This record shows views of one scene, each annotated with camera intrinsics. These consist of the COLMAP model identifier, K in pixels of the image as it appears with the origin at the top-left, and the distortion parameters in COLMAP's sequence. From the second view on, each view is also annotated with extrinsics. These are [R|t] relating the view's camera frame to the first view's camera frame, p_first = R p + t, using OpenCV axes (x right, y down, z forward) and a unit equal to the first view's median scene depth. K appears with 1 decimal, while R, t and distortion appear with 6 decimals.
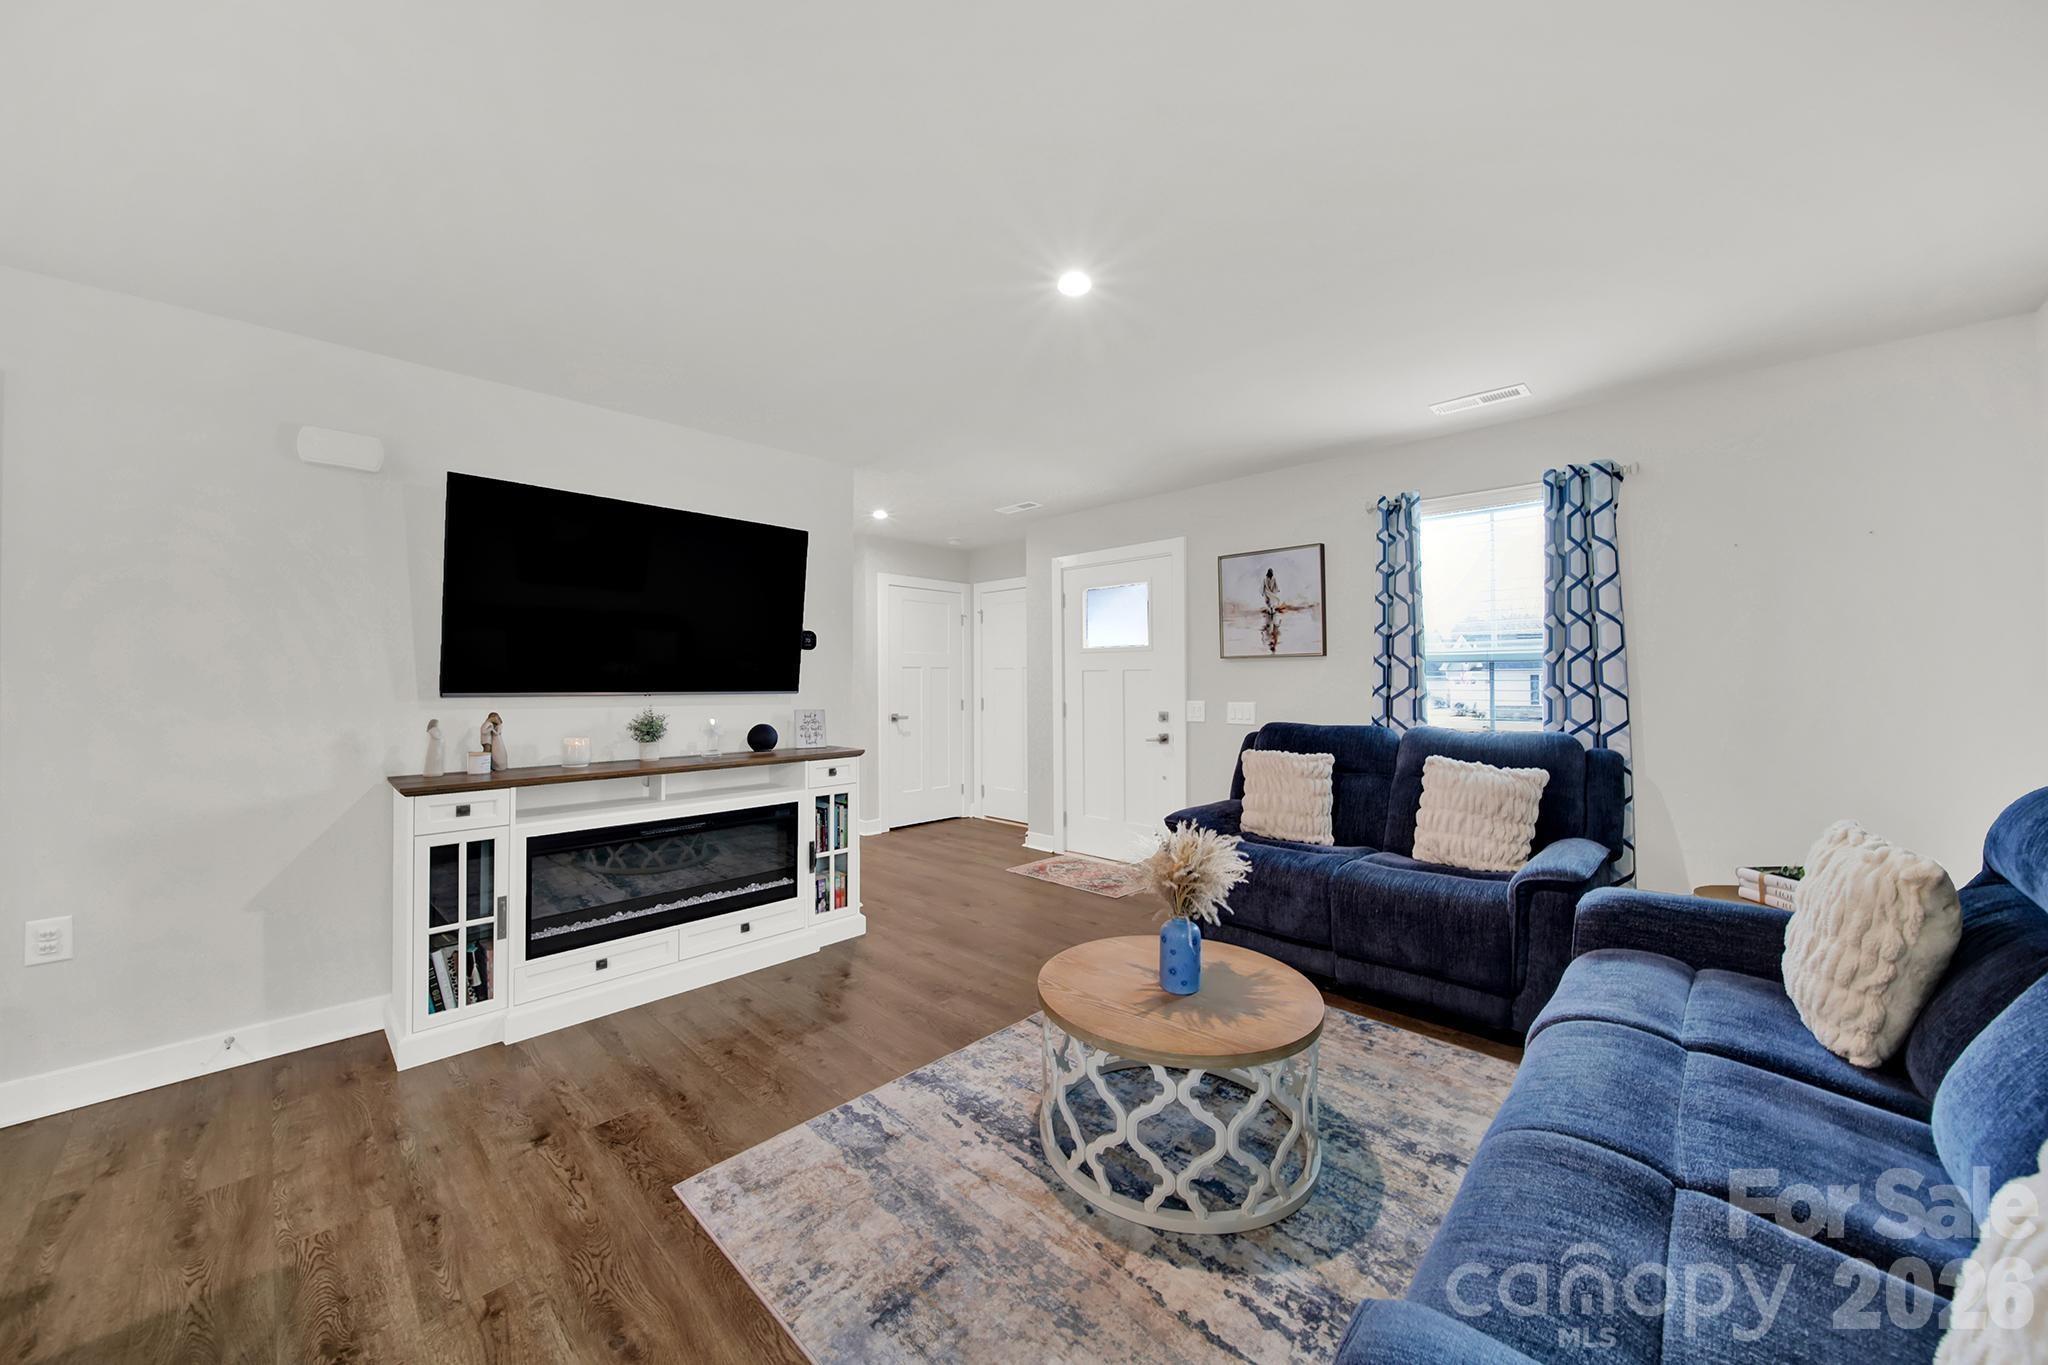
lens RADIAL K [[731.6, 0, 1028.0], [0, 731.6, 672.6], [0, 0, 1]] dist [-0.007038, -0.001113]
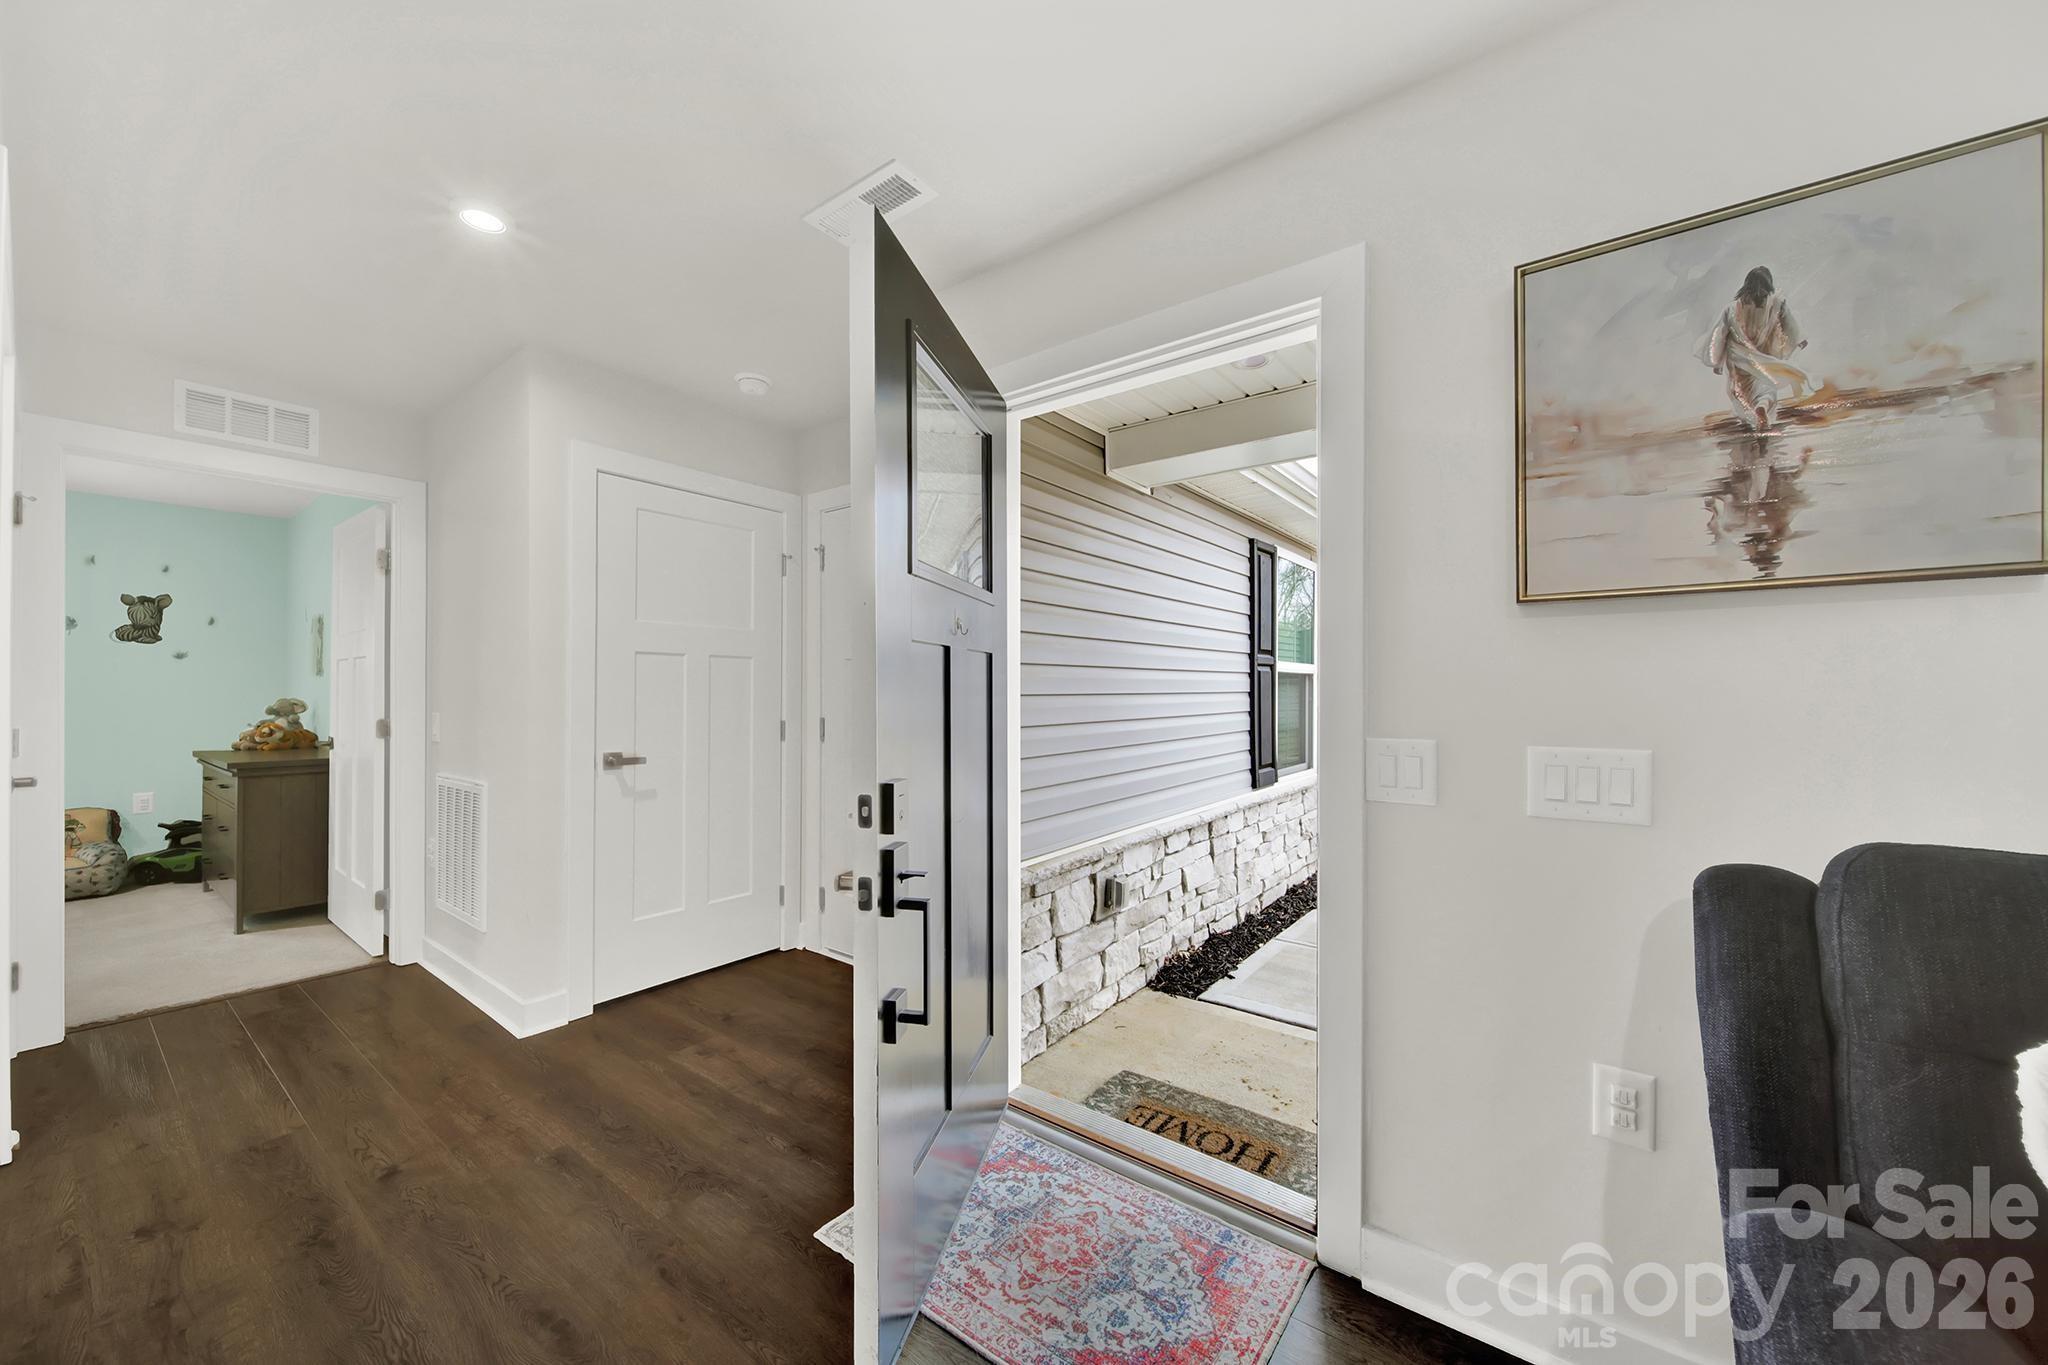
lens RADIAL K [[731.6, 0, 1019.6], [0, 731.6, 690.5], [0, 0, 1]] dist [-0.007038, -0.001113]
pose [[0.992730, 0.004959, 0.120264, 0.027436], [-0.006245, 0.999927, 0.010324, 0.021971], [-0.120204, -0.011000, 0.992688, 0.996738]]
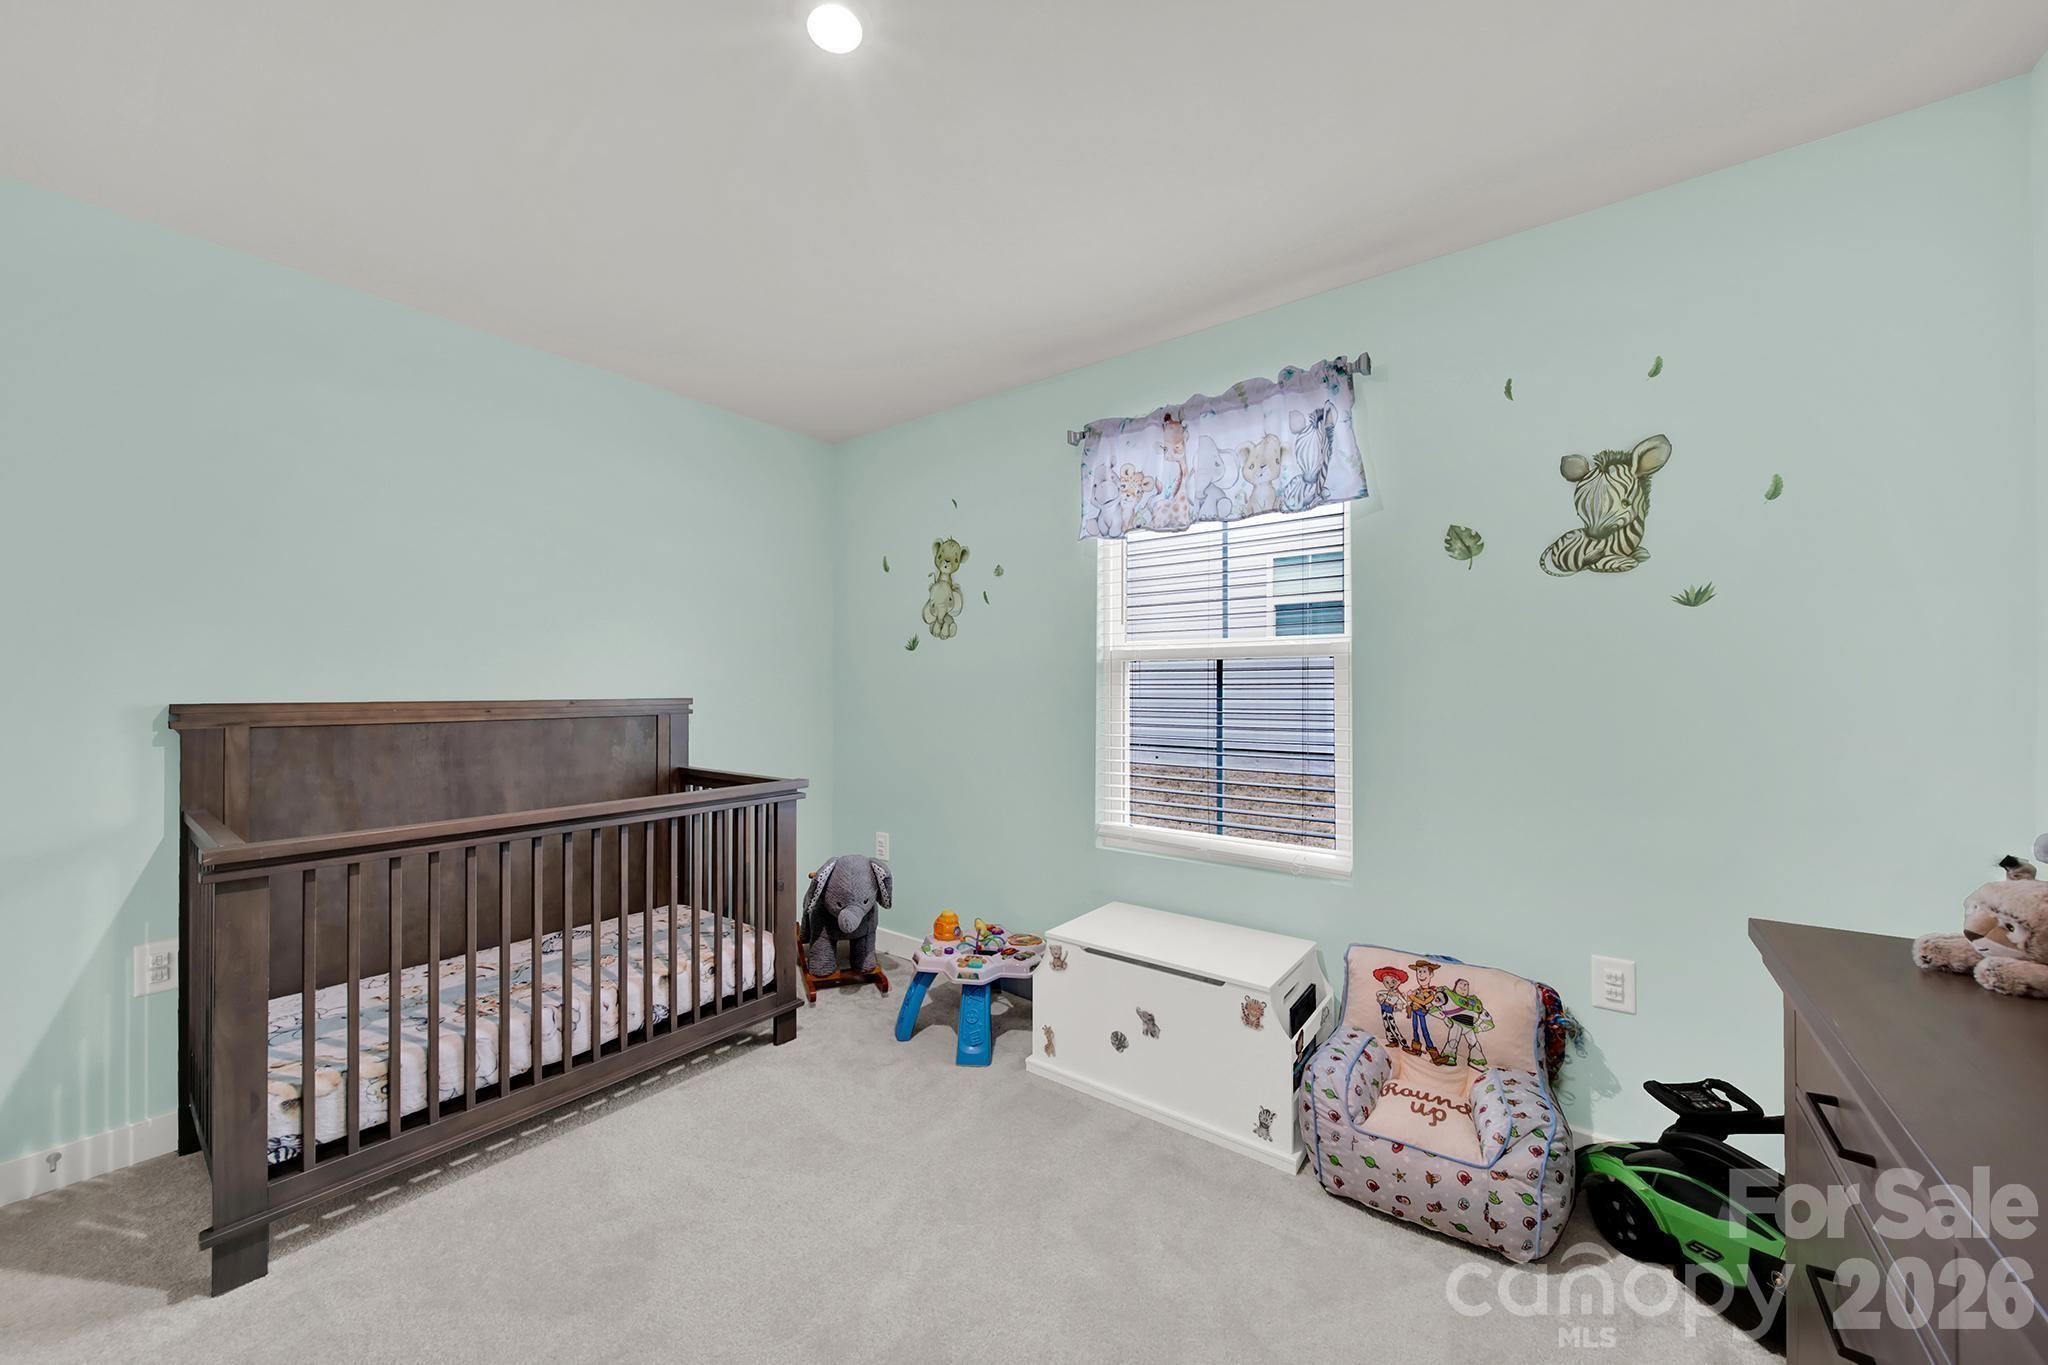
lens RADIAL K [[731.6, 0, 1028.5], [0, 731.6, 688.3], [0, 0, 1]] dist [-0.007038, -0.001113]
pose [[0.112739, -0.013445, -0.993534, -1.063738], [0.007386, 0.999892, -0.012692, 0.046796], [0.993597, -0.005907, 0.112826, 2.167252]]
